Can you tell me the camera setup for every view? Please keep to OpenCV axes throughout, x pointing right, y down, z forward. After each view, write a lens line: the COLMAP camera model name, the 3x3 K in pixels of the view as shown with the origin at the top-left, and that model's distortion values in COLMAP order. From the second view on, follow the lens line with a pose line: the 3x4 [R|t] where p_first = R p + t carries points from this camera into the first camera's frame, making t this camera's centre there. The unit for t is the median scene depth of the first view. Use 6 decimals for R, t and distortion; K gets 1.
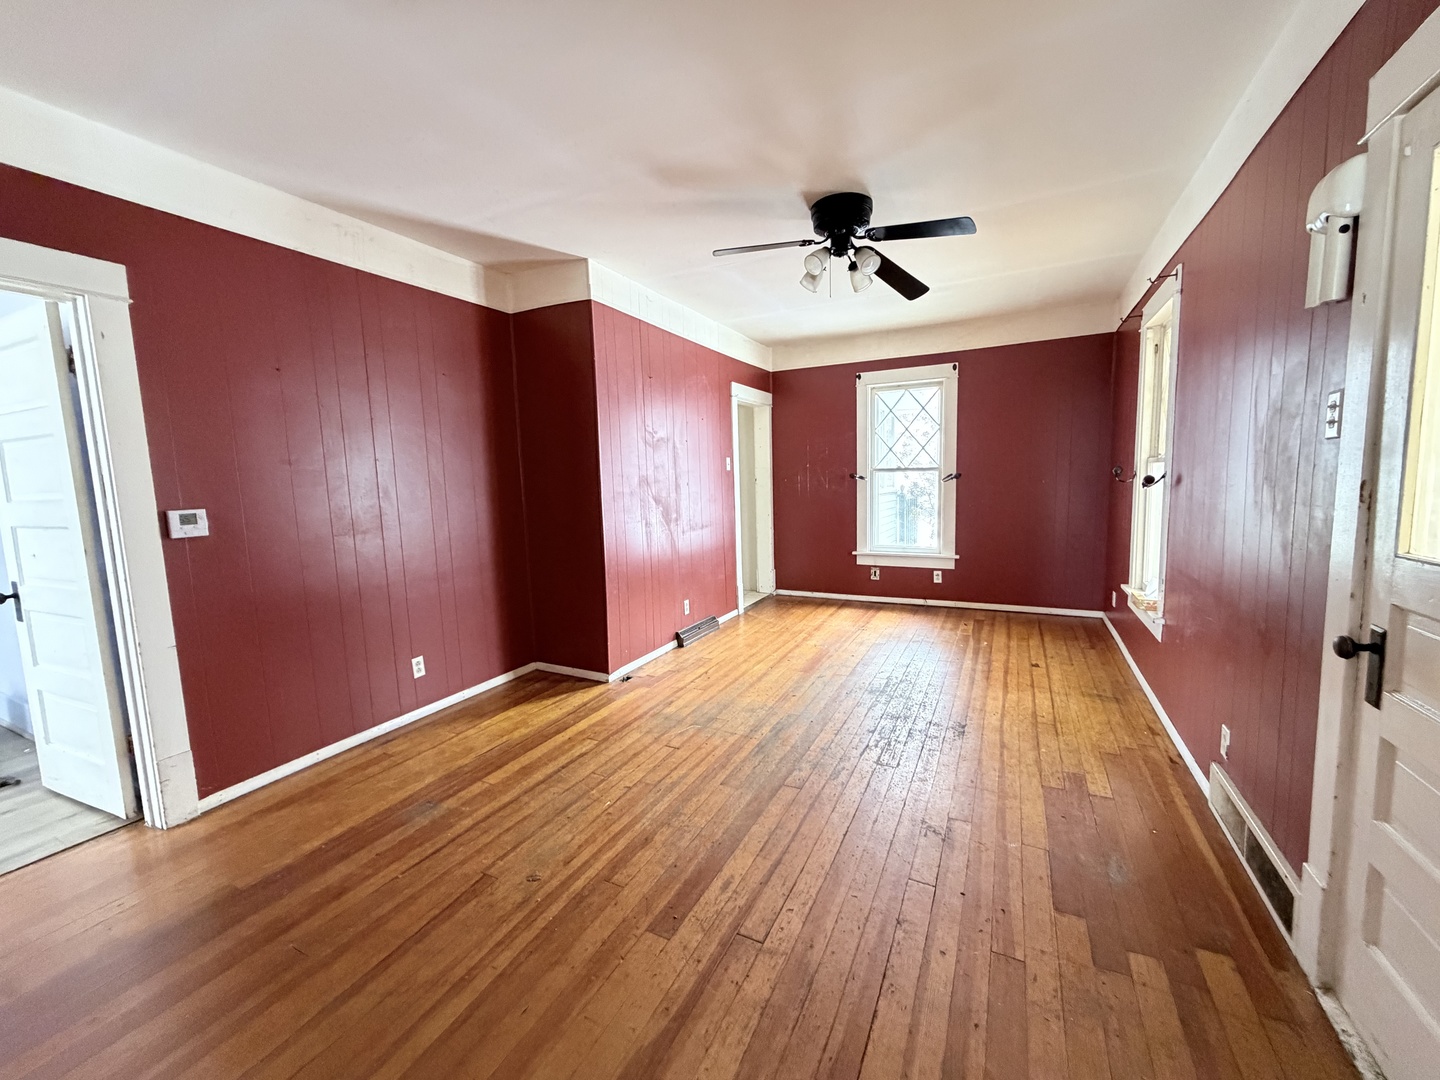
lens RADIAL K [[574.6, 0, 724.9], [0, 574.6, 536.5], [0, 0, 1]] dist [0.000593, 0.000575]
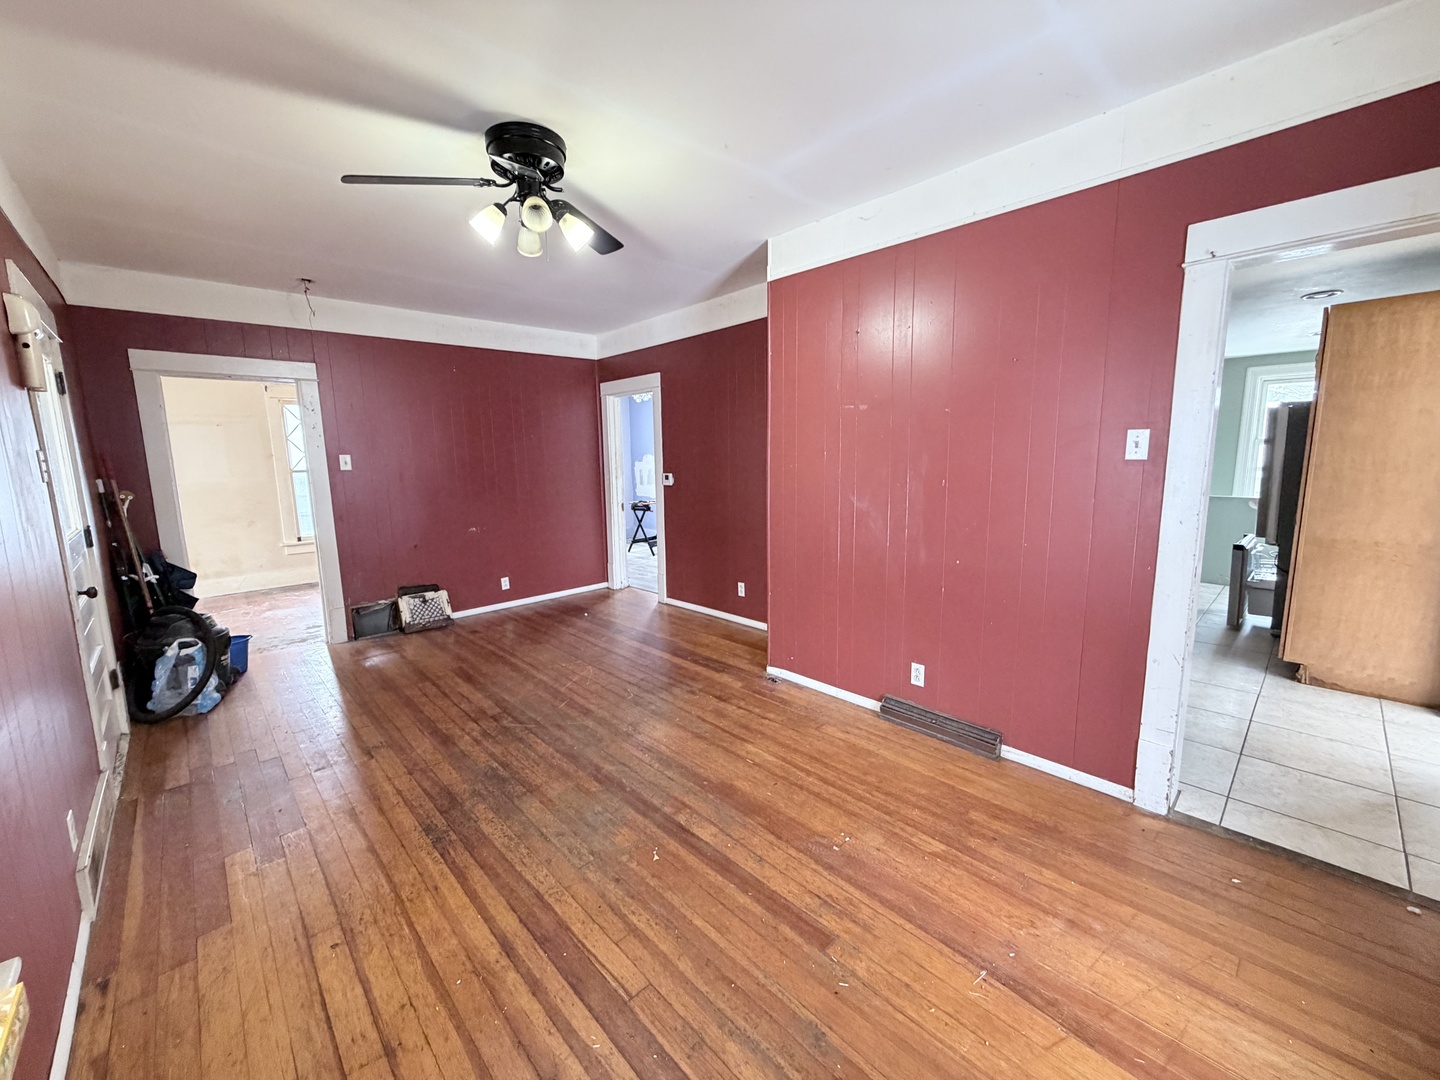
lens RADIAL K [[574.6, 0, 710.6], [0, 574.6, 539.6], [0, 0, 1]] dist [0.000593, 0.000575]
pose [[-0.355834, 0.174713, -0.918073, 0.896547], [-0.070056, 0.974619, 0.212626, -0.223064], [0.931920, 0.139976, -0.334563, 1.521837]]
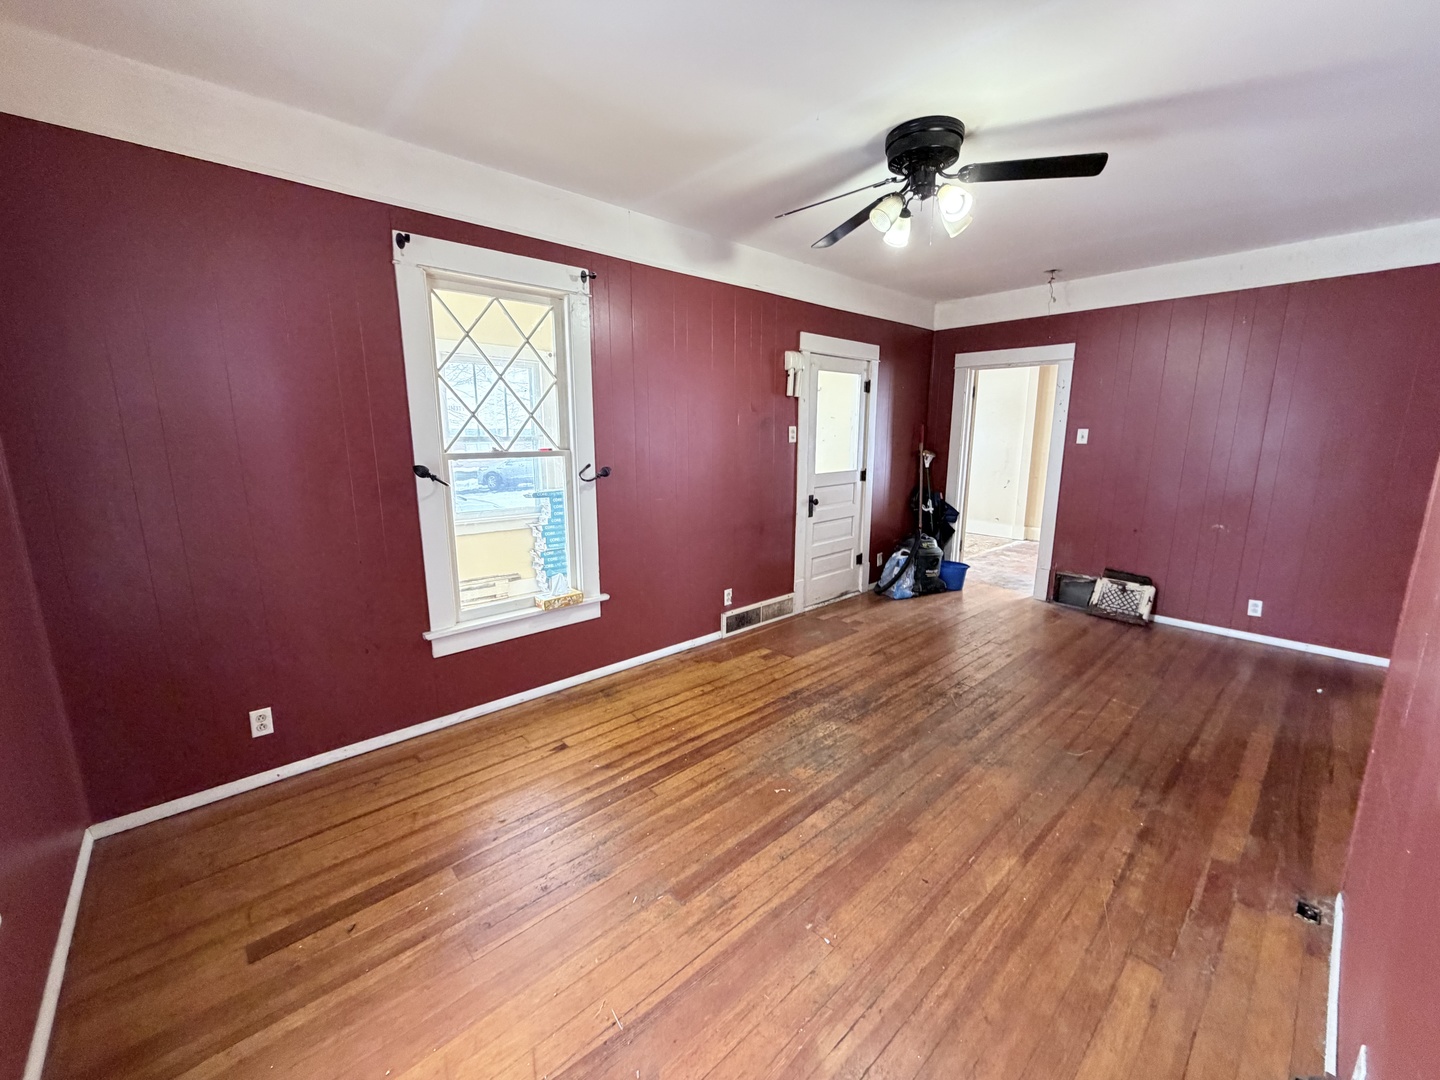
lens RADIAL K [[574.6, 0, 724.0], [0, 574.6, 537.9], [0, 0, 1]] dist [0.000593, 0.000575]
pose [[-0.933624, -0.040897, 0.355912, 0.150812], [0.062467, 0.959660, 0.274135, -0.257791], [-0.352766, 0.278172, -0.893407, 1.923740]]
